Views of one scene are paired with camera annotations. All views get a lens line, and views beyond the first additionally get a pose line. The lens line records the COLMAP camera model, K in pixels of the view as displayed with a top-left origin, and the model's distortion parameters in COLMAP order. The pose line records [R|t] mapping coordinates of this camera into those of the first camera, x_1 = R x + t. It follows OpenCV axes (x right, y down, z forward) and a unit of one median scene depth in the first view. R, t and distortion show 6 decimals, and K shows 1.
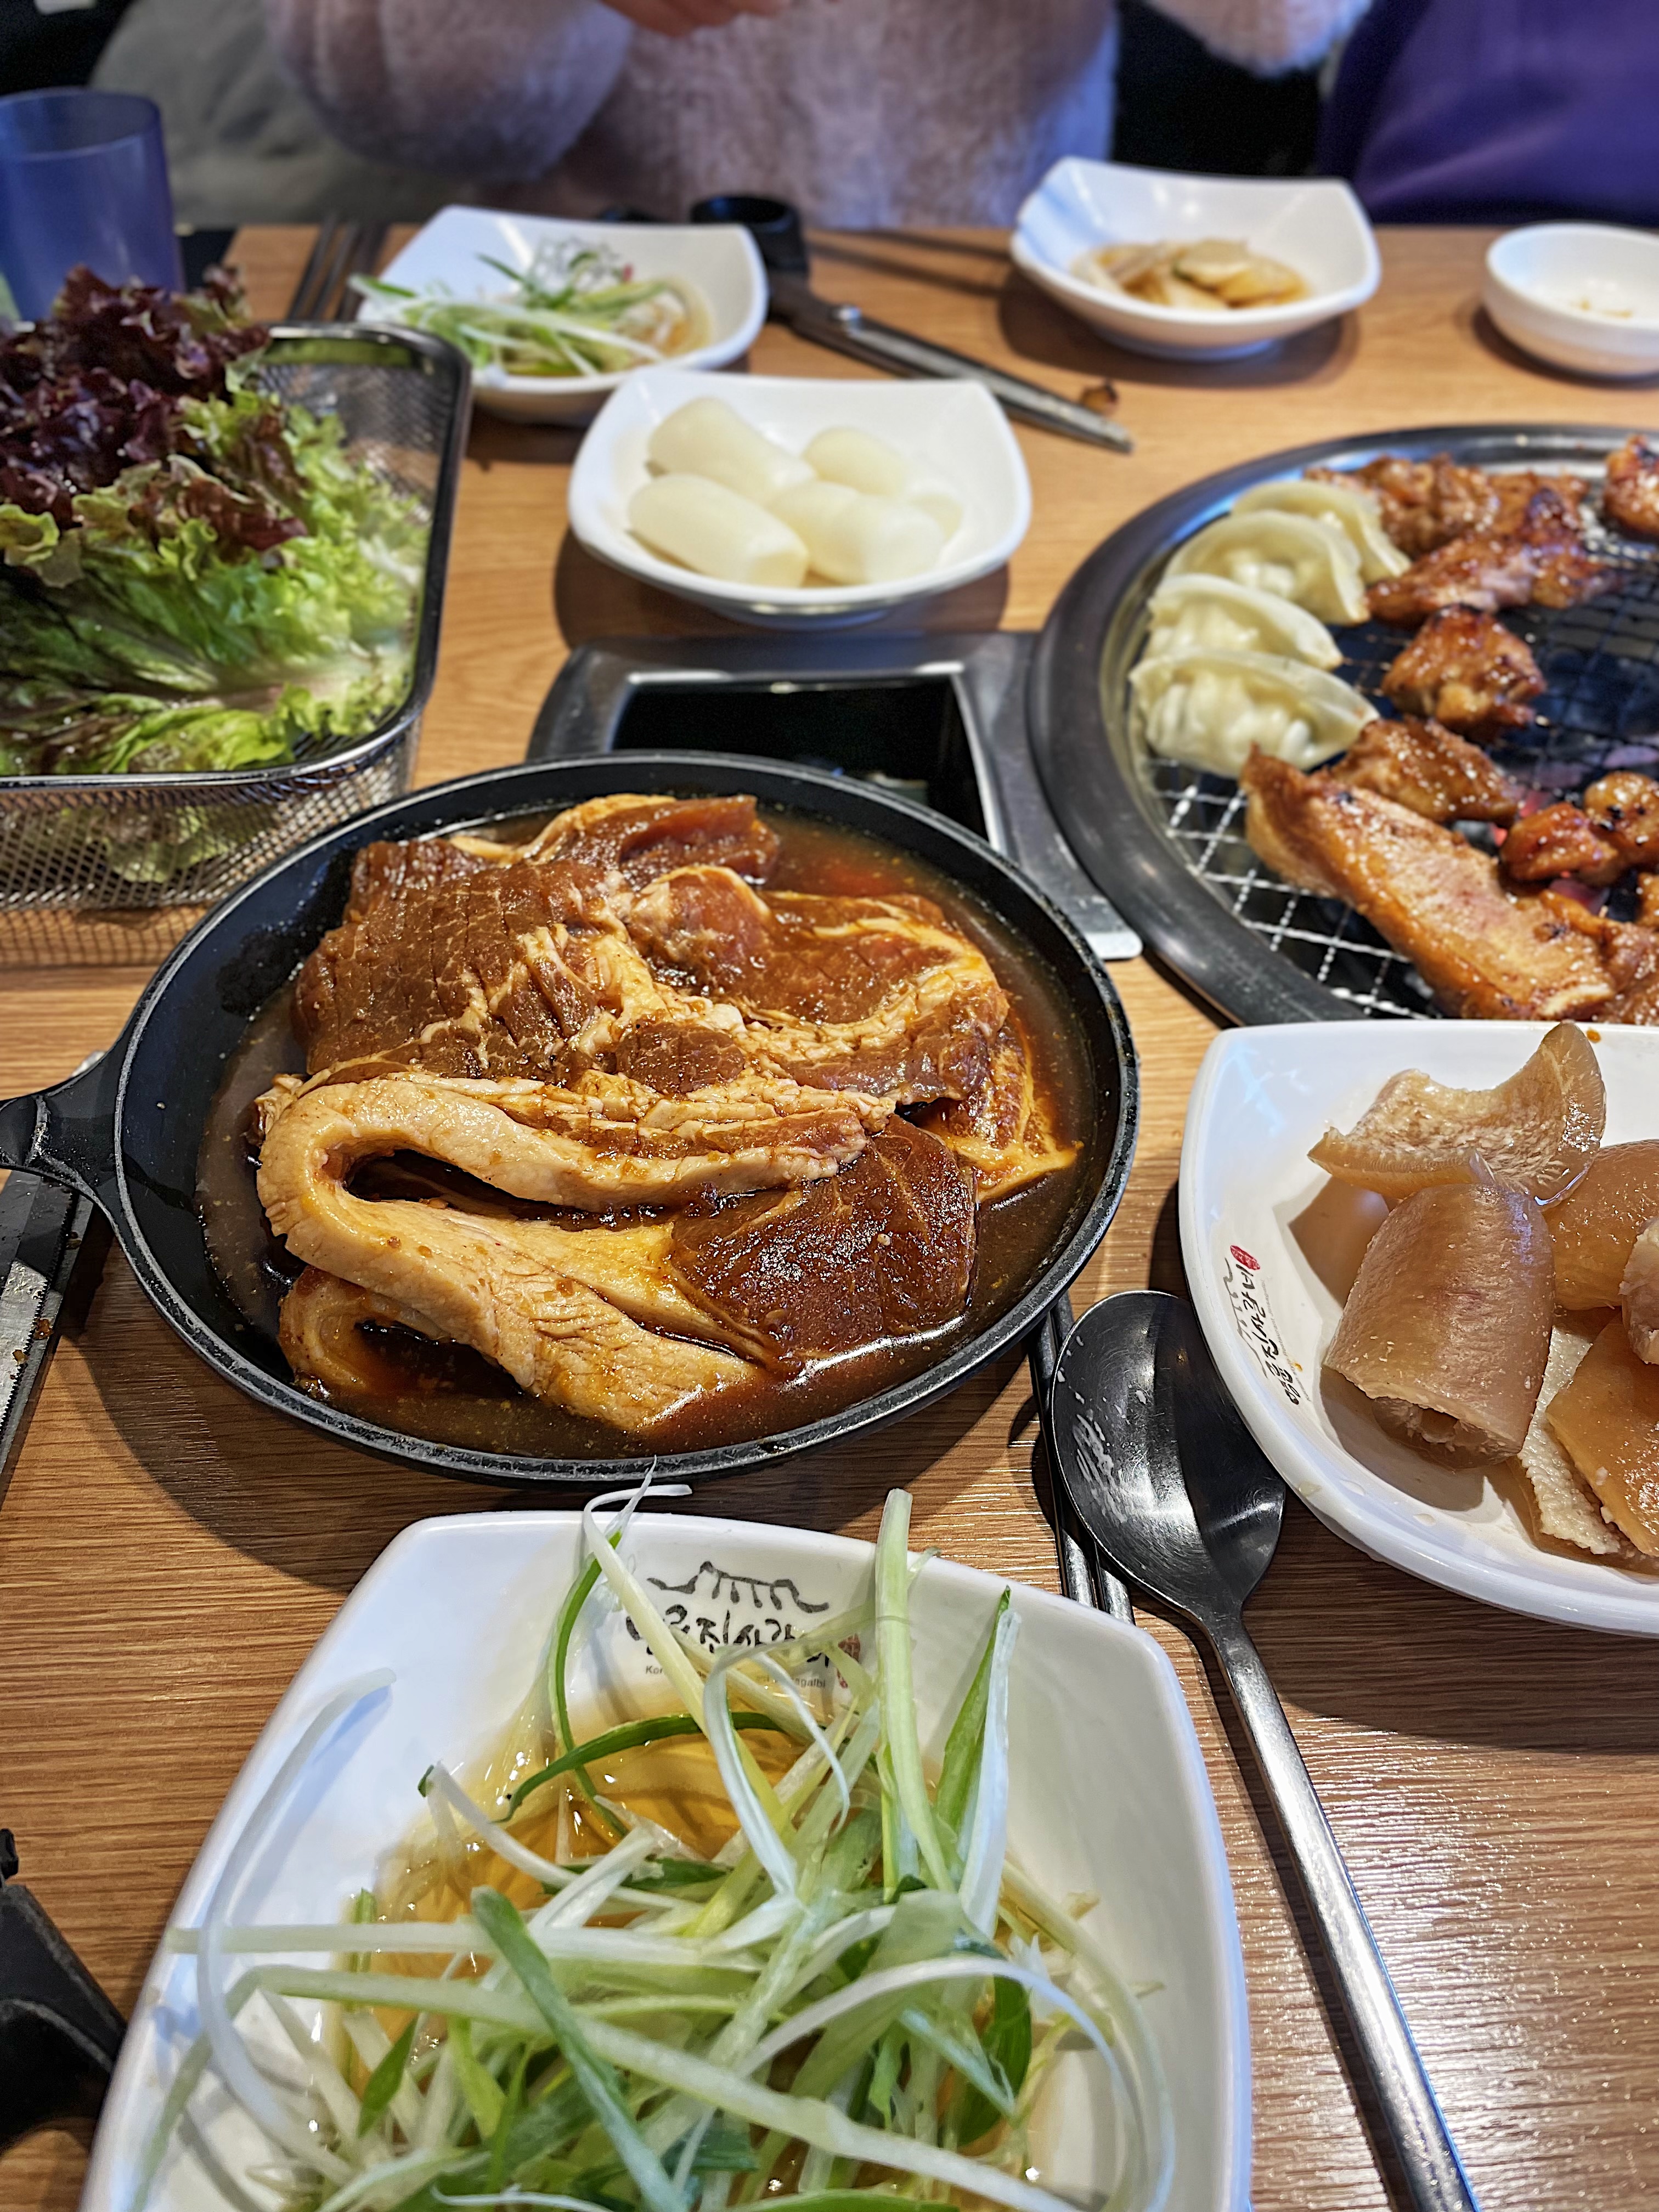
lens RADIAL K [[1768.1, 0, 829.5], [0, 1768.1, 1106.0], [0, 0, 1]] dist [0.045861, -0.011589]
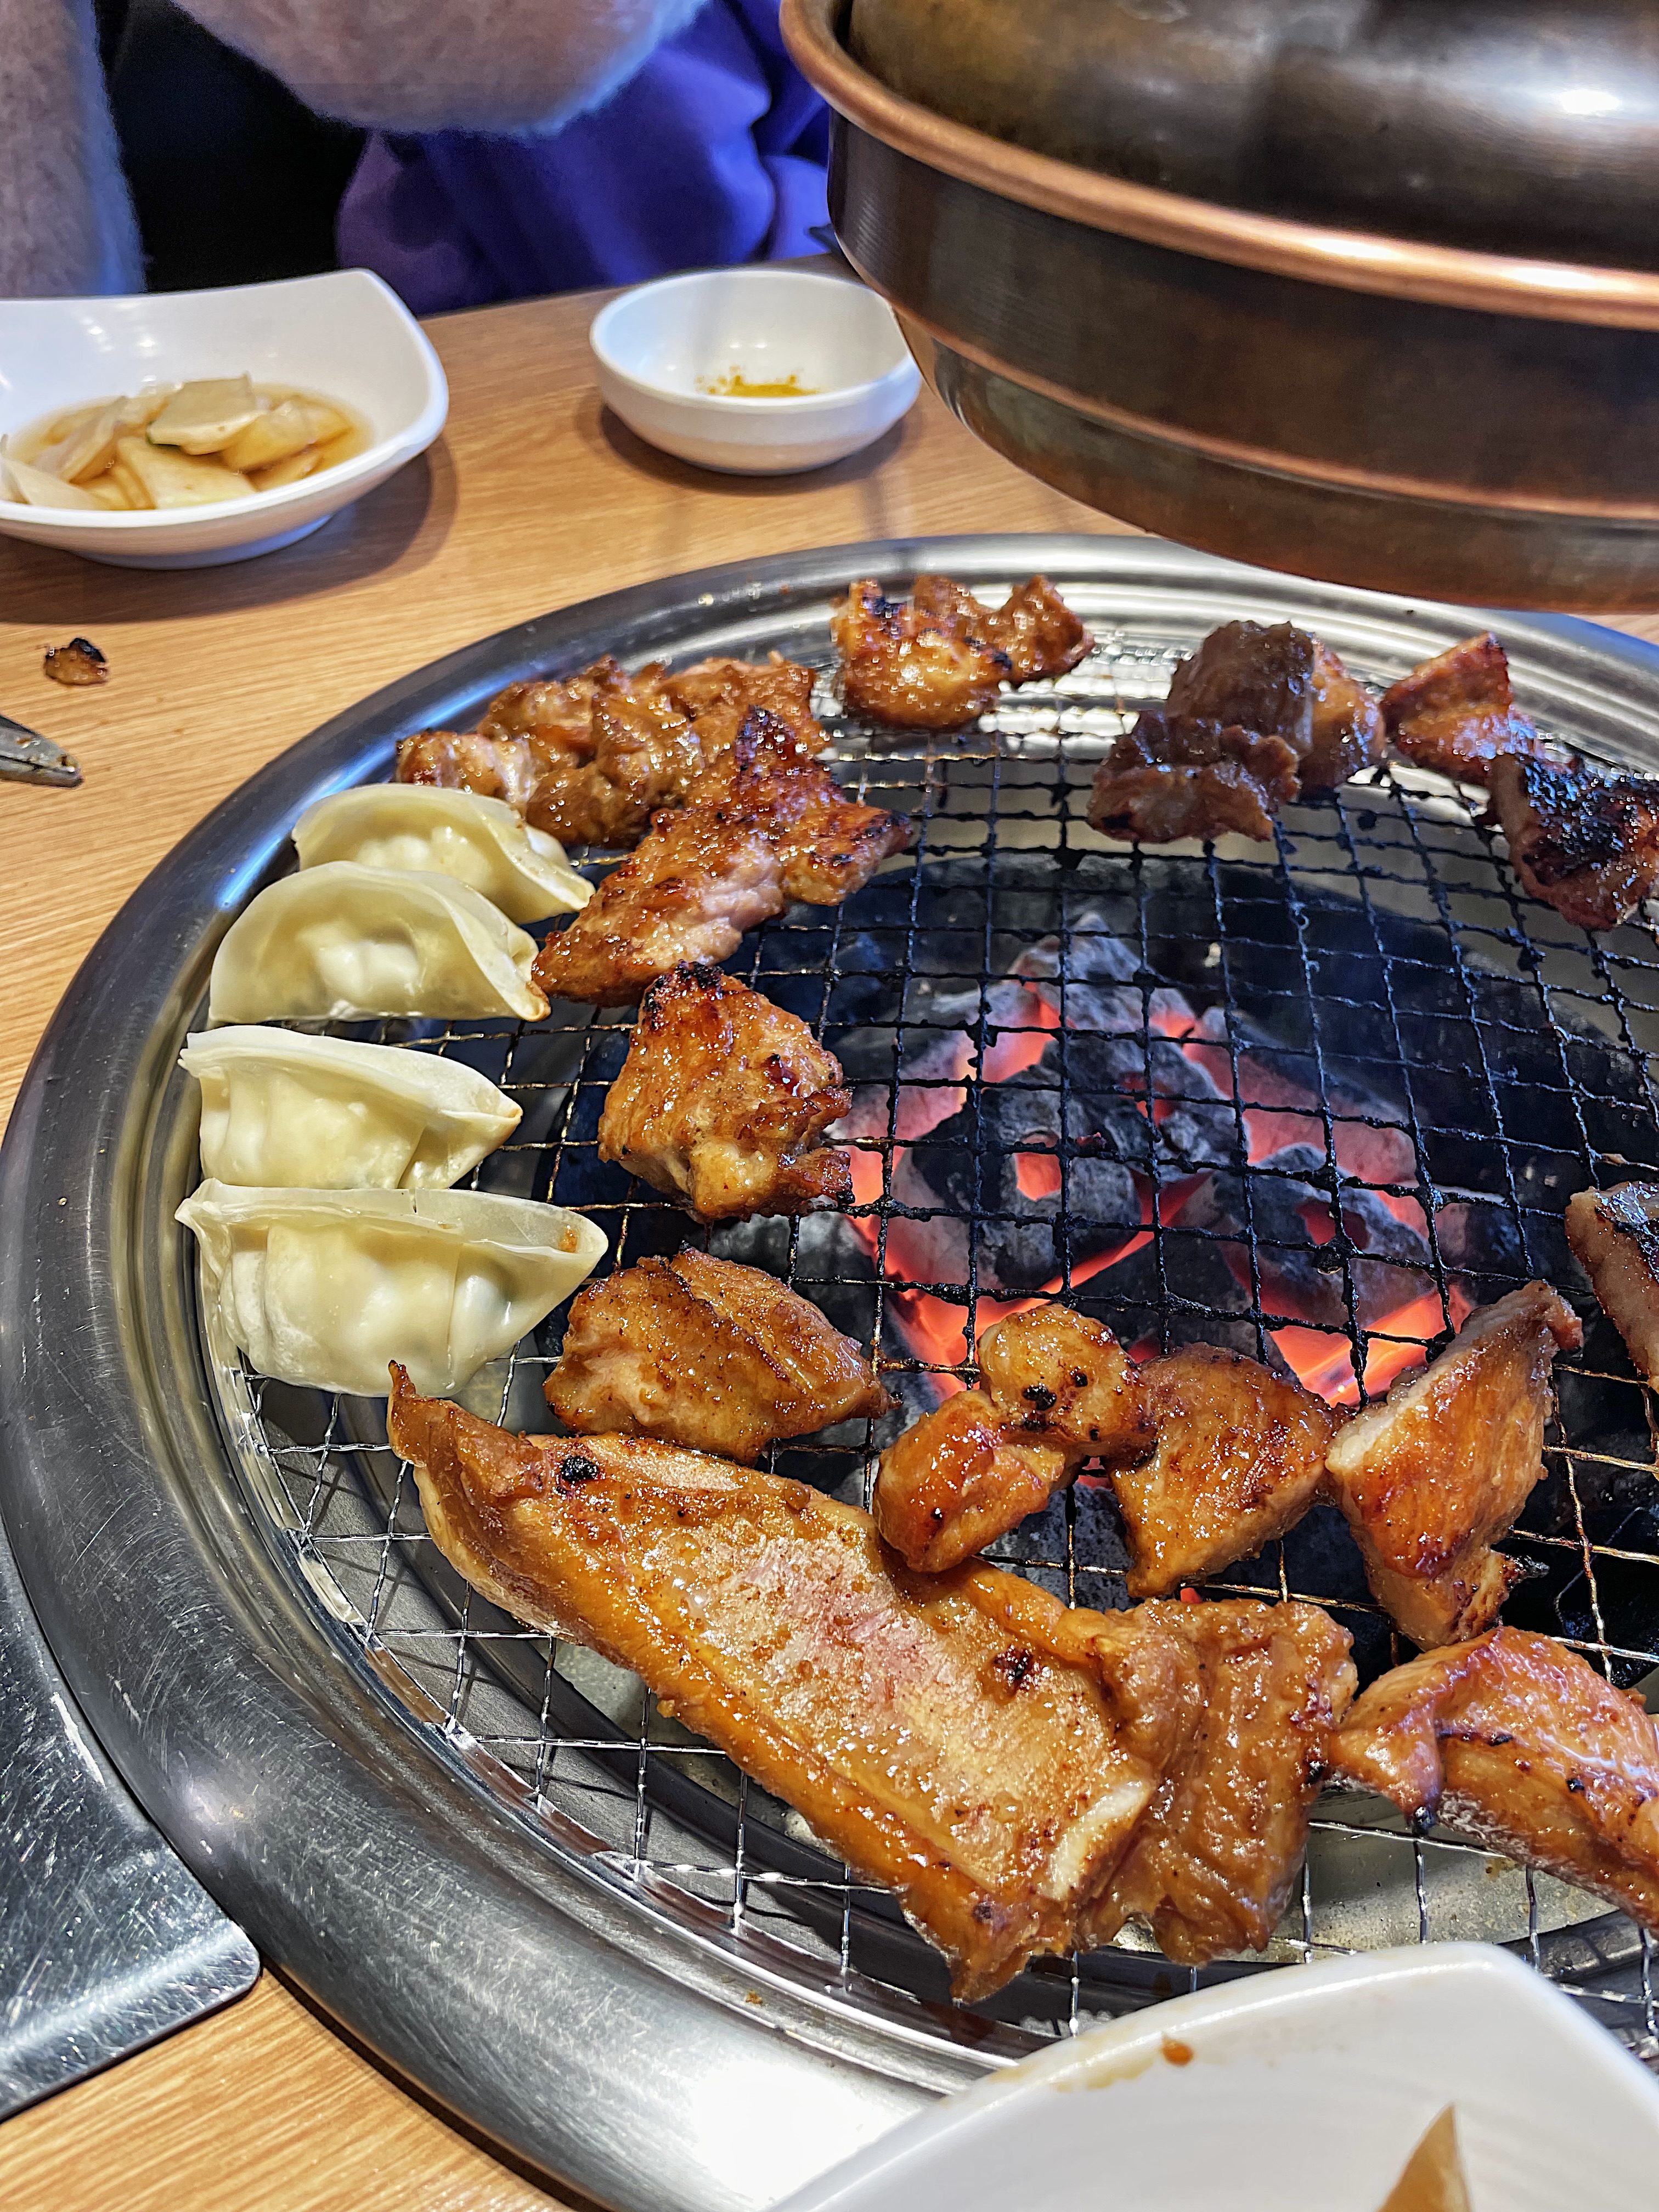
lens RADIAL K [[1768.1, 0, 829.5], [0, 1768.1, 1106.0], [0, 0, 1]] dist [0.045861, -0.011589]
pose [[0.907933, -0.296233, 0.296484, 0.201946], [0.300613, 0.953215, 0.031831, -0.233627], [-0.292043, 0.060227, 0.954507, 0.404981]]
